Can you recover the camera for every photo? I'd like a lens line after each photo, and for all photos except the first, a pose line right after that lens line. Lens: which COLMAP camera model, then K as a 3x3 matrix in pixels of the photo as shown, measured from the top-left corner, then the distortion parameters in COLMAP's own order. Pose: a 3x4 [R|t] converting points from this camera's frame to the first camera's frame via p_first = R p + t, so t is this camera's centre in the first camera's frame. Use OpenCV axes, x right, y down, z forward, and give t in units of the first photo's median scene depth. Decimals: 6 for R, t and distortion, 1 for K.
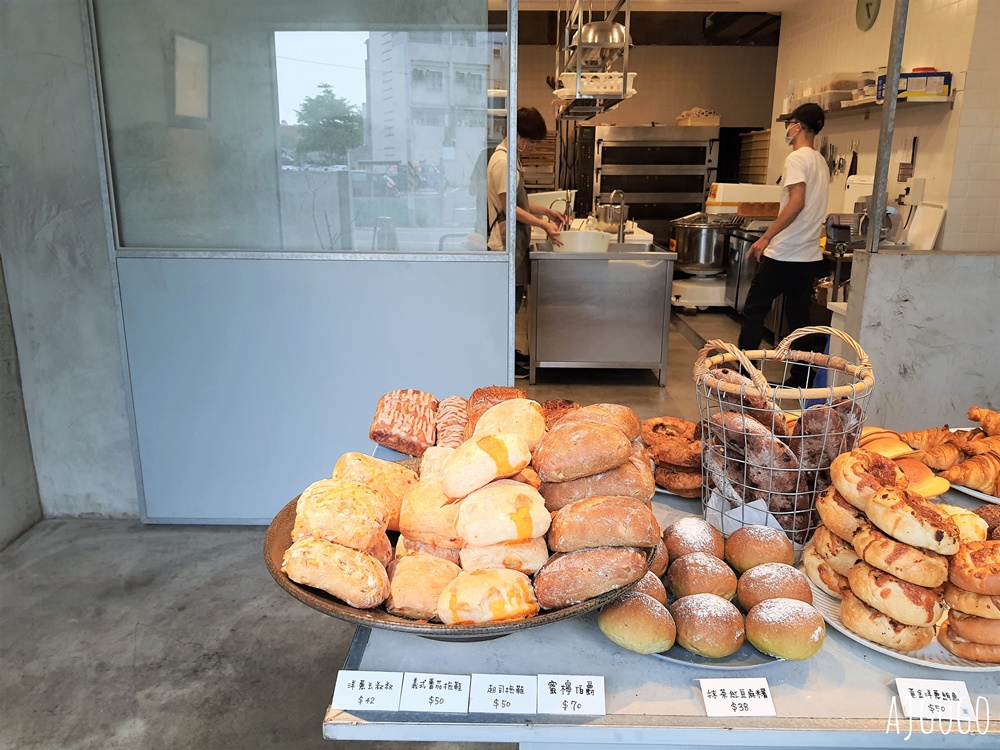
lens RADIAL K [[786.8, 0, 504.1], [0, 786.8, 374.3], [0, 0, 1]] dist [0.035860, -0.072562]
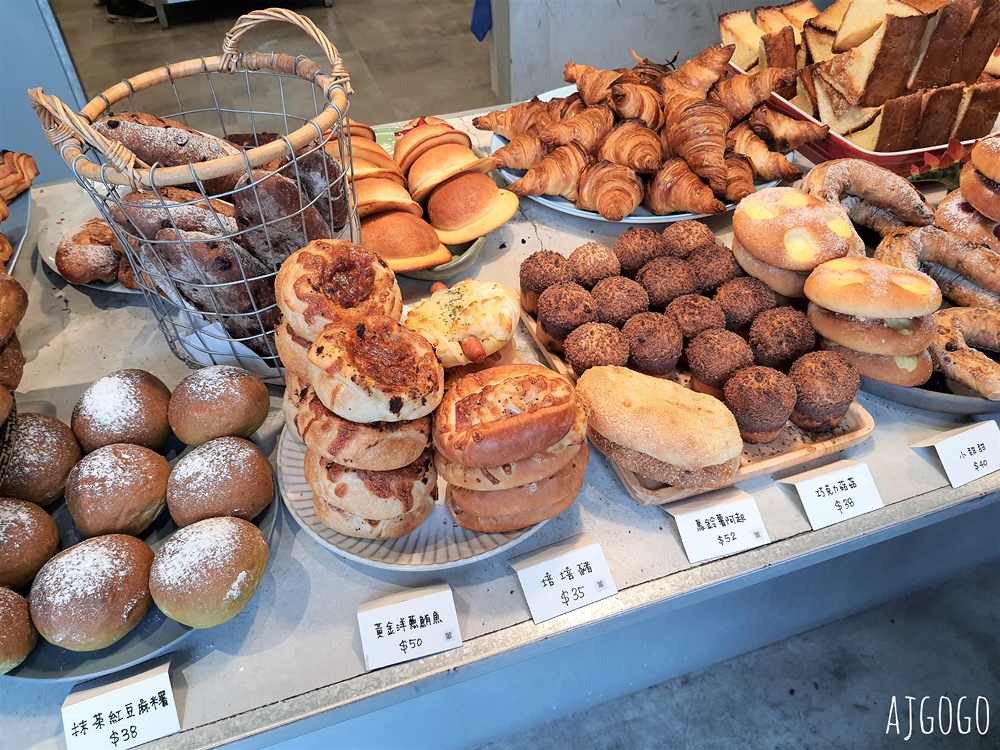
lens RADIAL K [[786.8, 0, 507.3], [0, 786.8, 372.2], [0, 0, 1]] dist [0.035860, -0.072562]
pose [[0.937749, -0.253182, 0.237752, 0.479702], [0.116601, 0.874310, 0.471153, -0.108966], [-0.327157, -0.414101, 0.849405, 0.425165]]
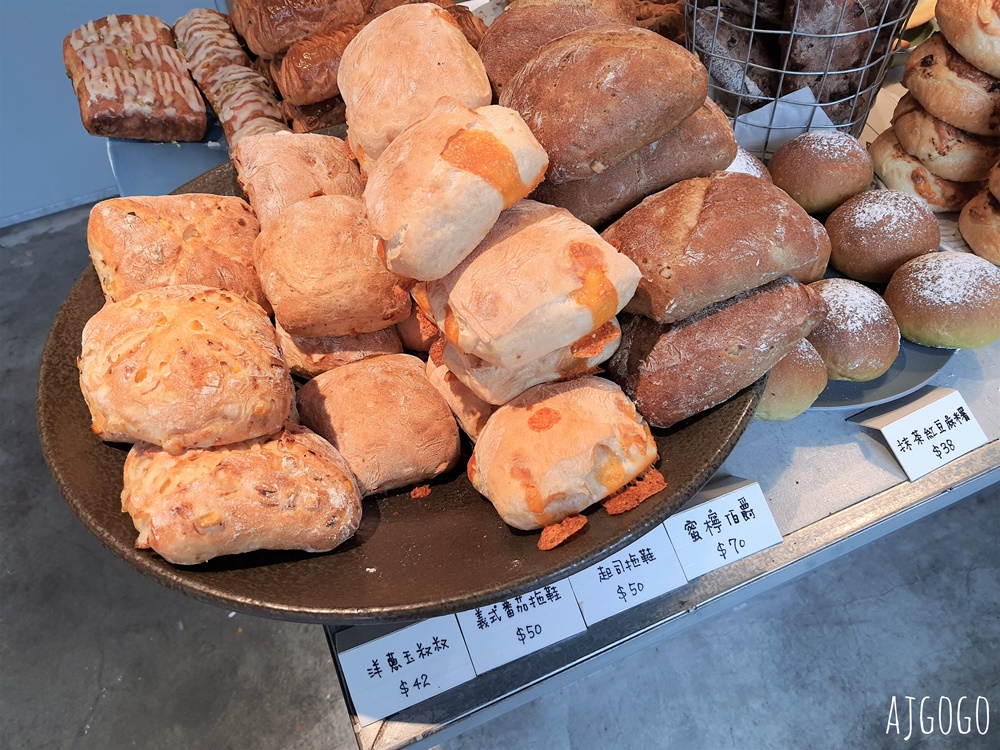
lens RADIAL K [[786.8, 0, 503.6], [0, 786.8, 381.4], [0, 0, 1]] dist [0.035860, -0.072562]
pose [[0.905071, -0.352332, 0.238136, -0.163408], [0.172326, 0.815801, 0.552062, -0.052989], [-0.388781, -0.458618, 0.799074, 0.588697]]
